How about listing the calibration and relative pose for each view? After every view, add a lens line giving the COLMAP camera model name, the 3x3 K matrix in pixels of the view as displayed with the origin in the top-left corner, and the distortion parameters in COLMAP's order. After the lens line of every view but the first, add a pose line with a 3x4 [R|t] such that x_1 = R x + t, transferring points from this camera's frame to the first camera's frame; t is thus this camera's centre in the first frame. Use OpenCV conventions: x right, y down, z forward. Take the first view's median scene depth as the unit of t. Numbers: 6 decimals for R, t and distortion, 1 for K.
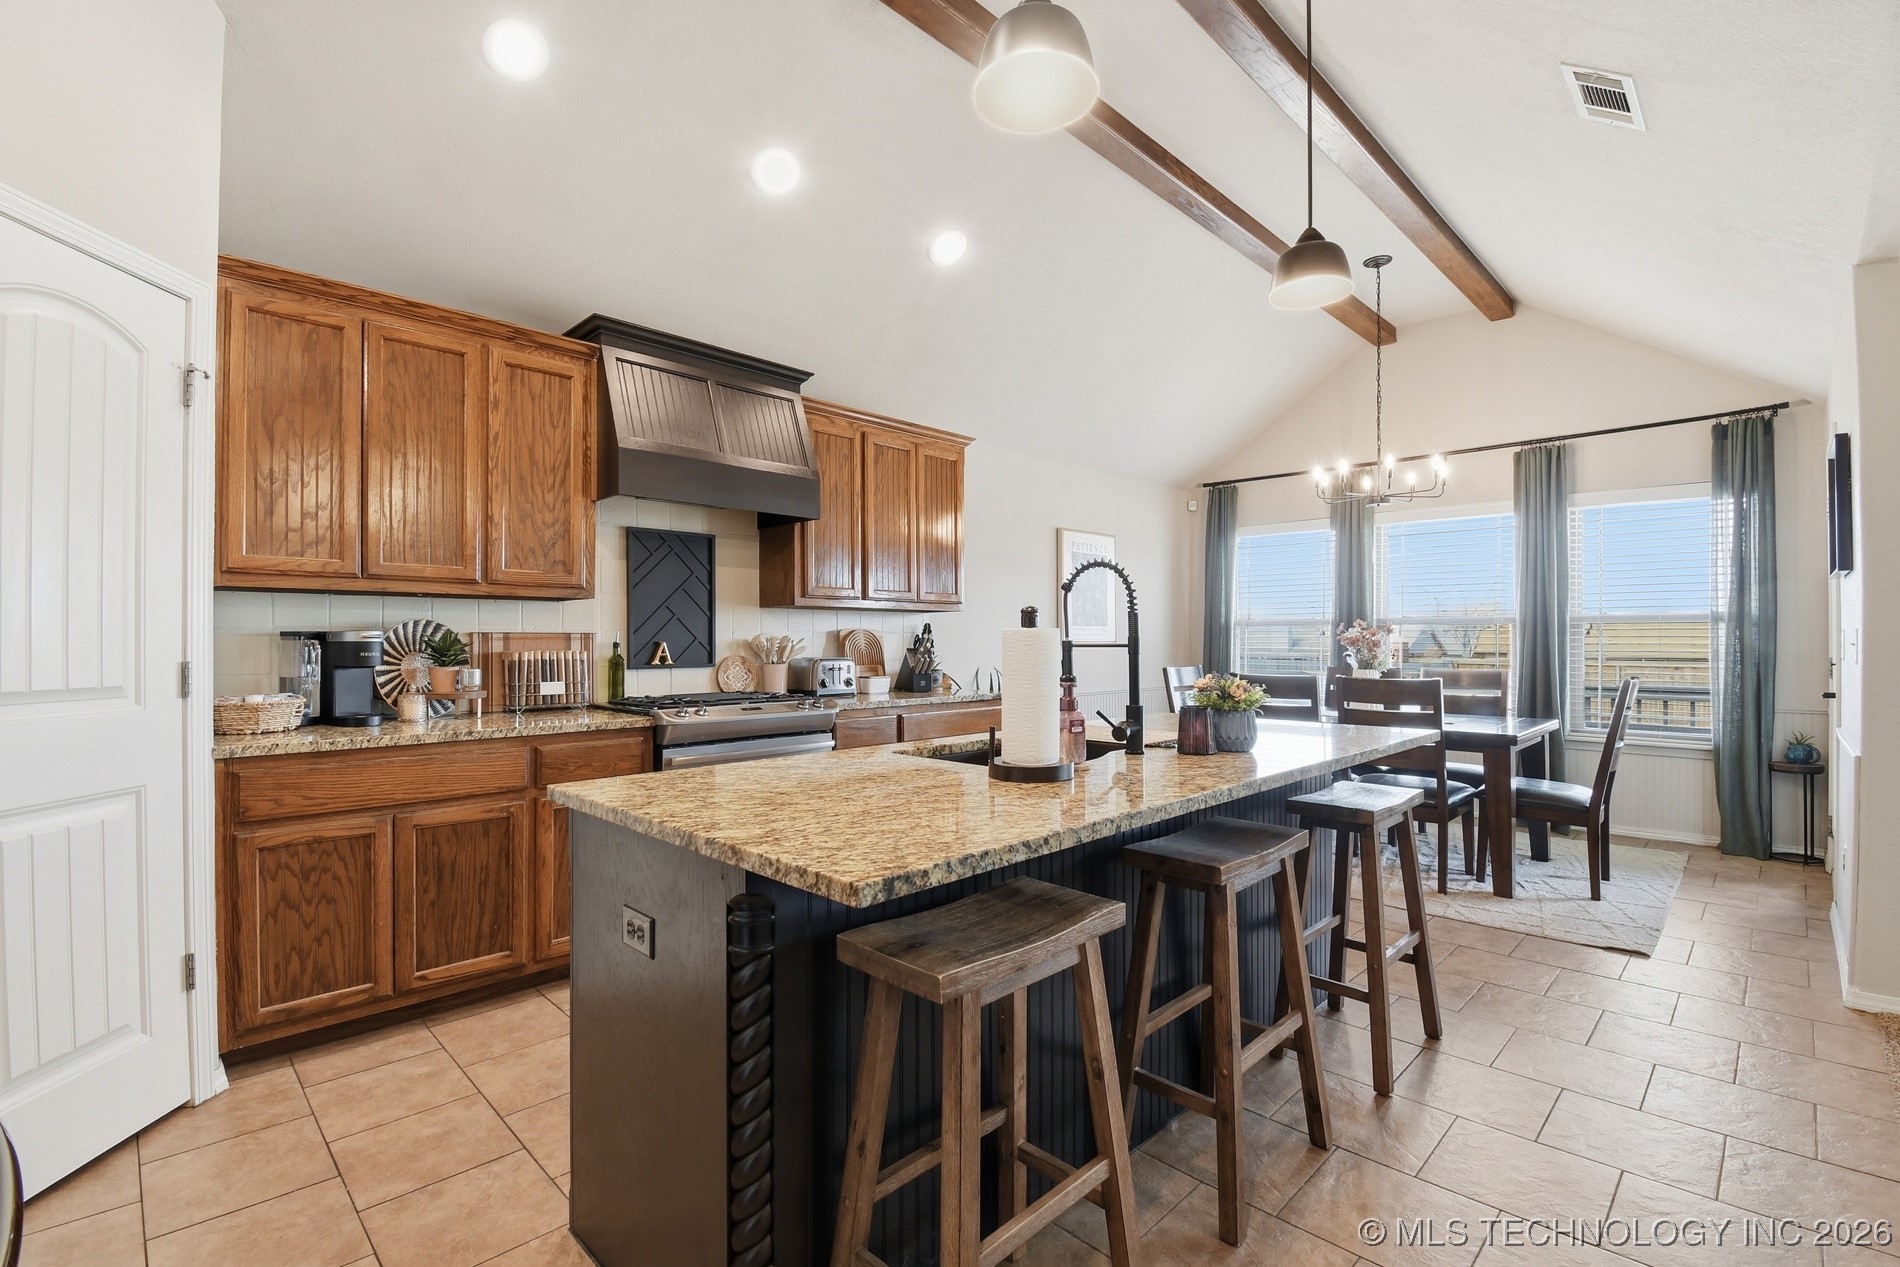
lens RADIAL K [[846.6, 0, 951.8], [0, 846.6, 636.9], [0, 0, 1]] dist [0.009236, -0.017245]
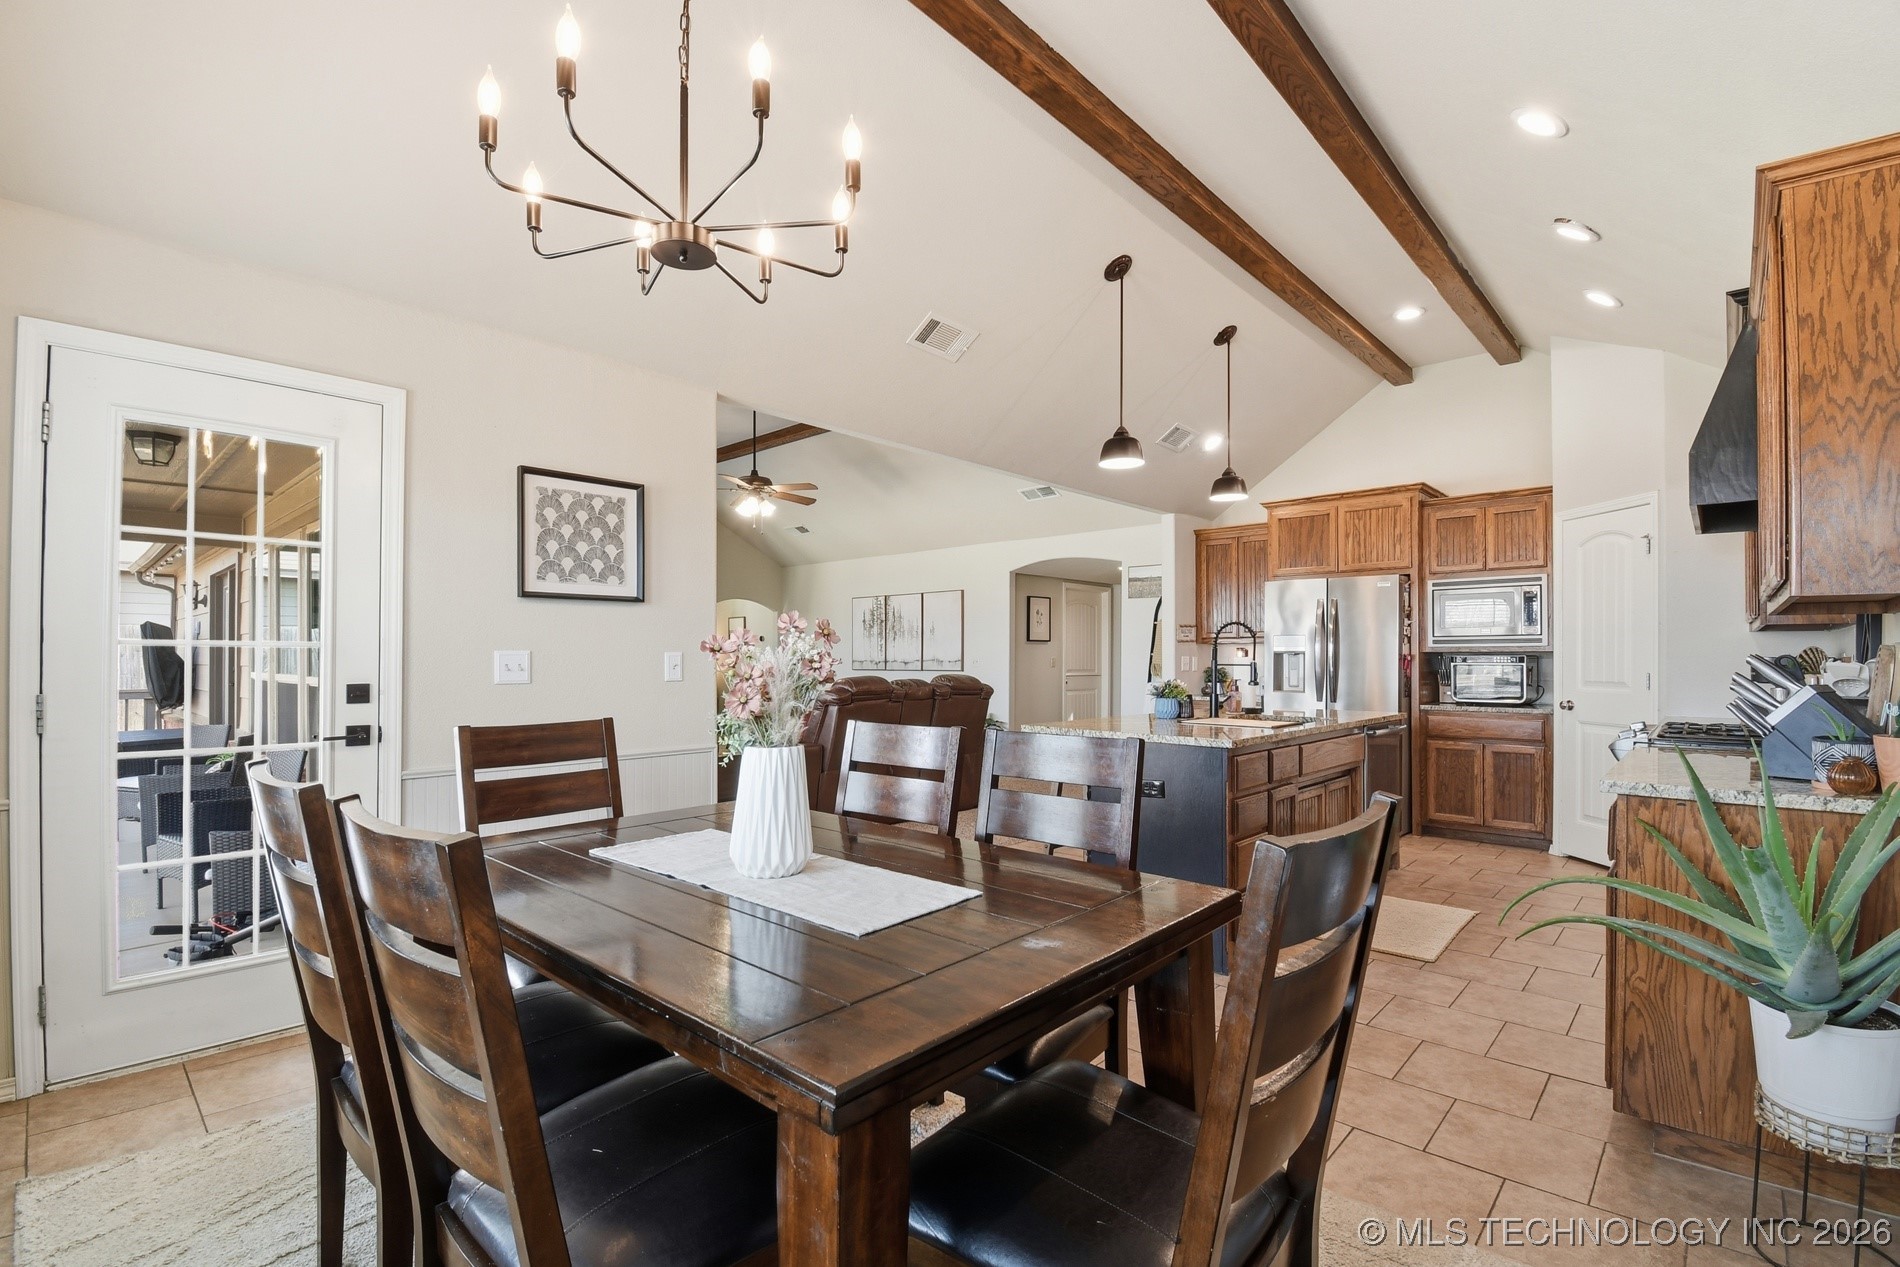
lens RADIAL K [[846.6, 0, 943.3], [0, 846.6, 649.1], [0, 0, 1]] dist [0.009236, -0.017245]
pose [[-0.999455, -0.002395, -0.032927, 0.499844], [-0.001895, 0.999883, -0.015204, 0.002179], [0.032960, -0.015133, -0.999342, 1.610987]]
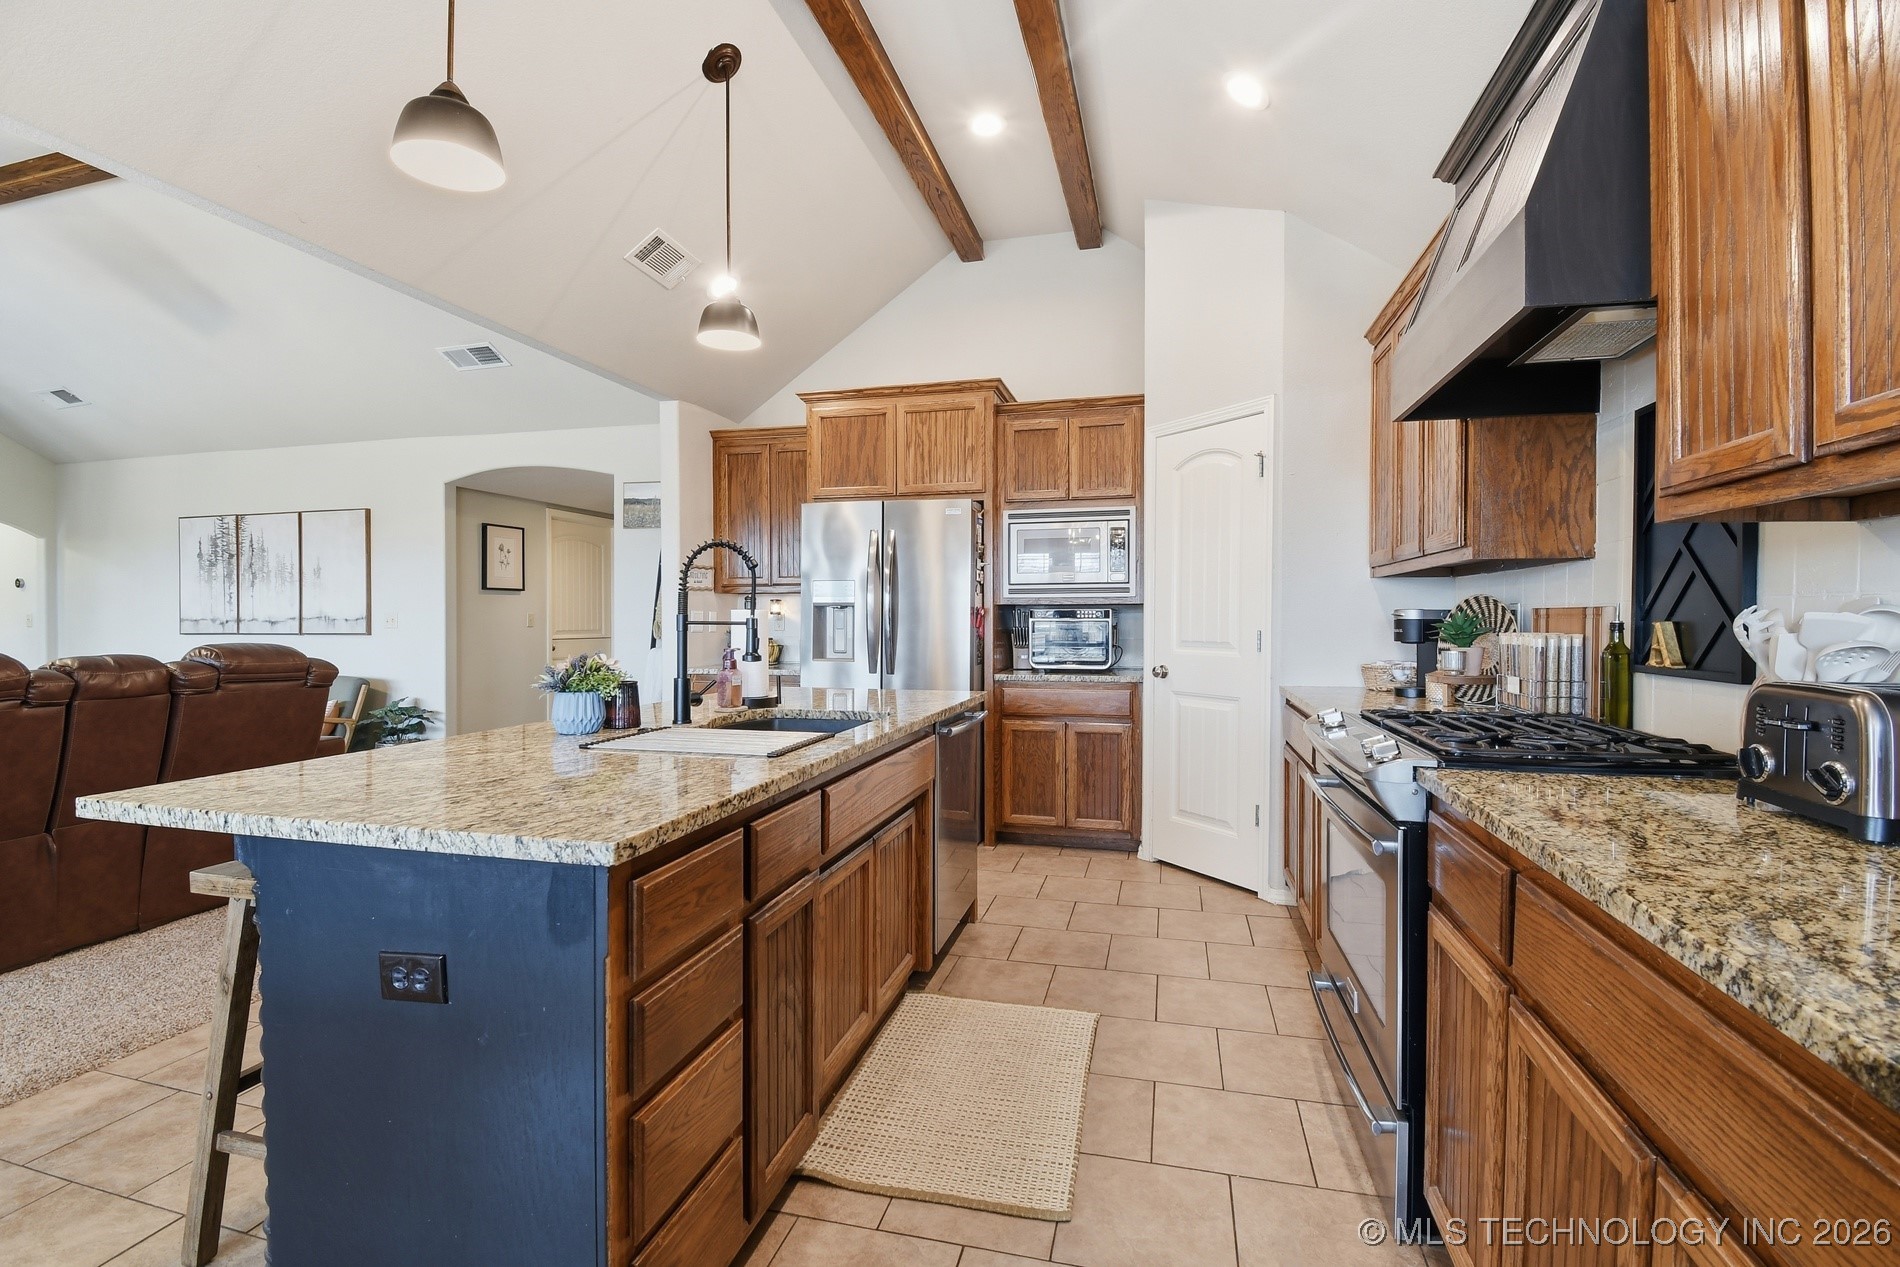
lens RADIAL K [[846.6, 0, 947.5], [0, 846.6, 632.4], [0, 0, 1]] dist [0.009236, -0.017245]
pose [[-0.863788, 0.010011, -0.503756, 0.247823], [0.002651, 0.999879, 0.015324, 0.002659], [0.503848, 0.011901, -0.863710, 1.115968]]
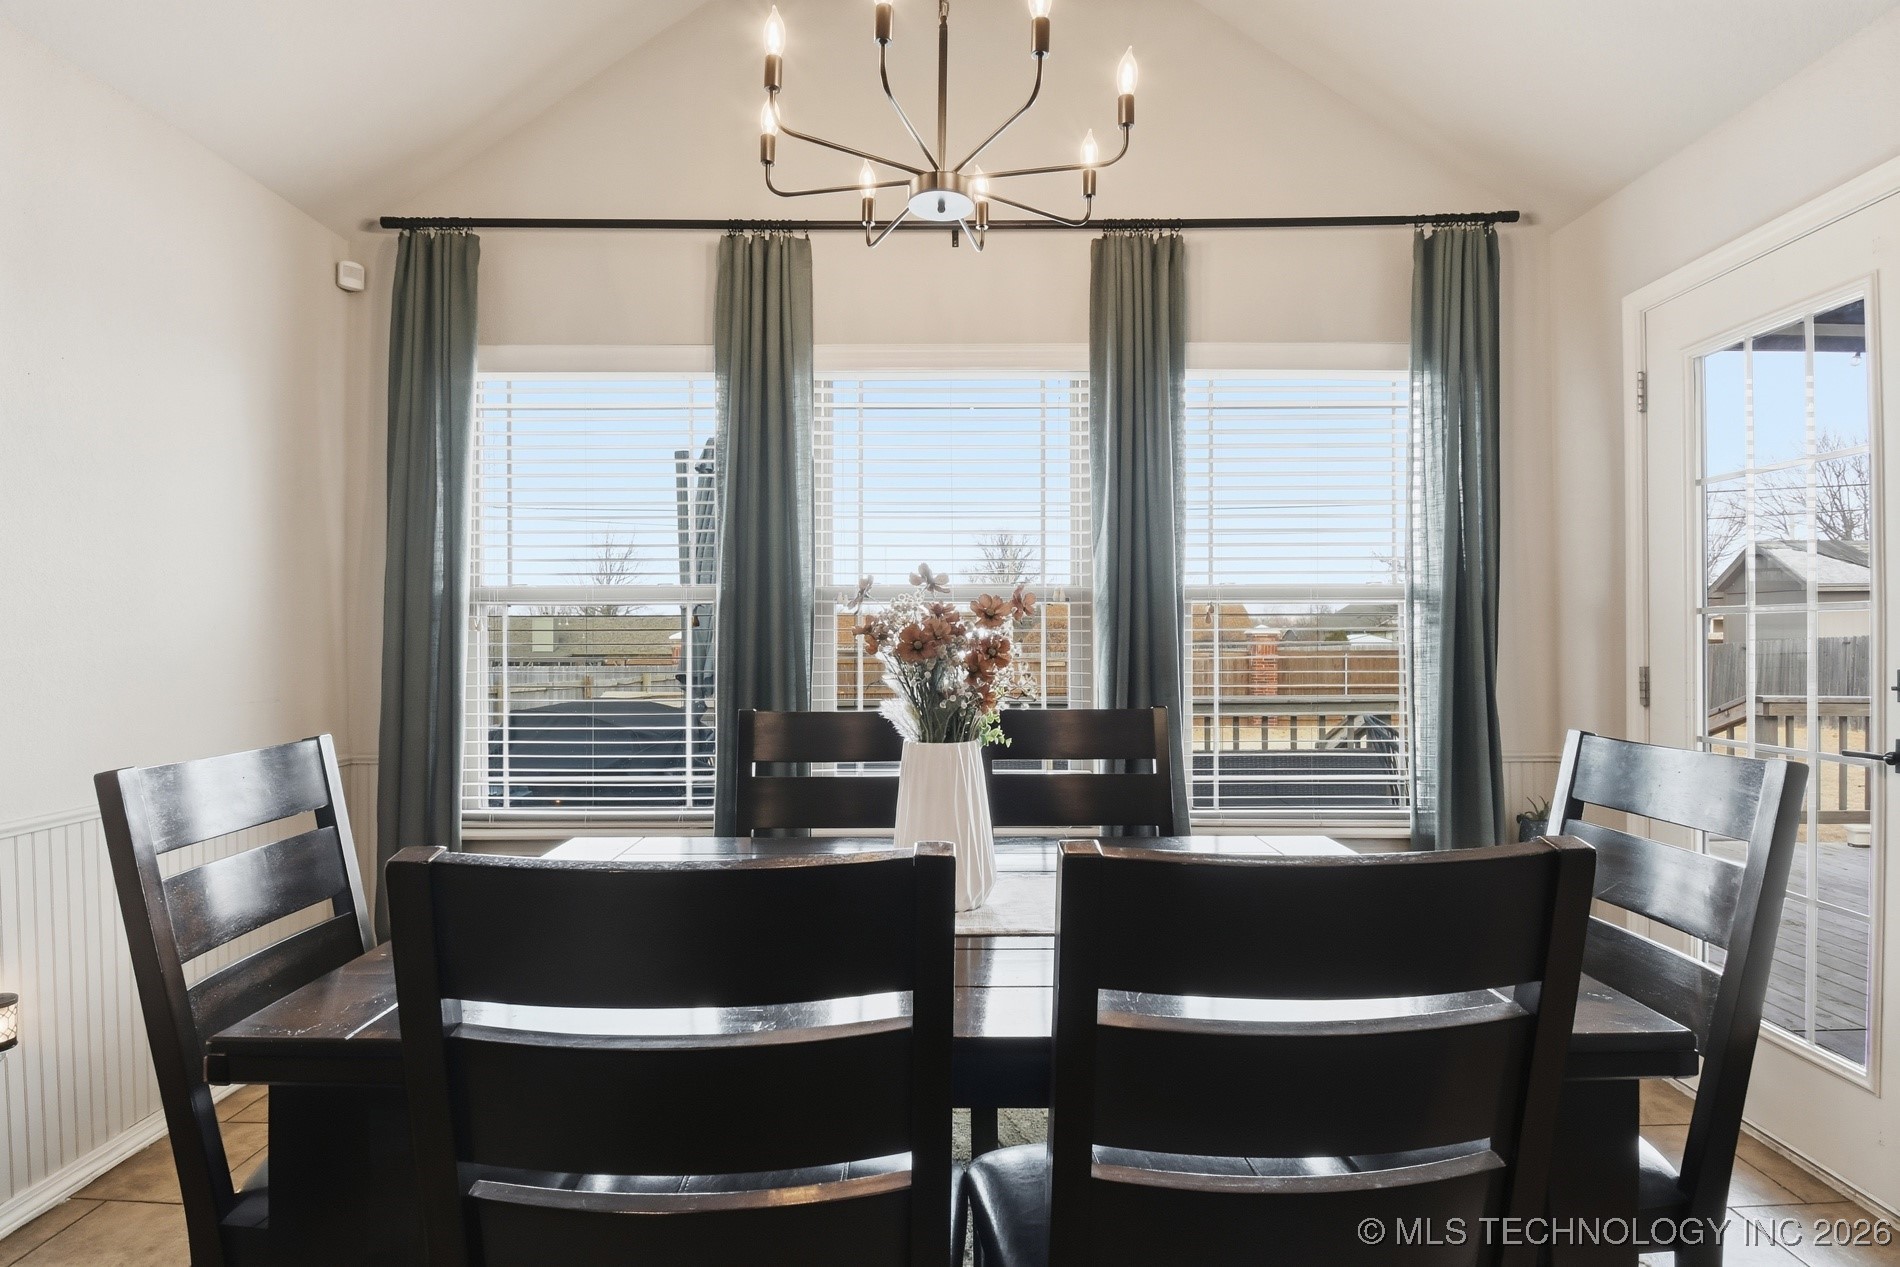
lens RADIAL K [[950.3, 0, 959.6], [0, 950.3, 628.4], [0, 0, 1]] dist [-0.002470, -0.012510]
pose [[0.706623, 0.004706, 0.707575, 0.316412], [0.001082, 0.999970, -0.007730, 0.005109], [-0.707590, 0.006228, 0.706596, 0.910070]]
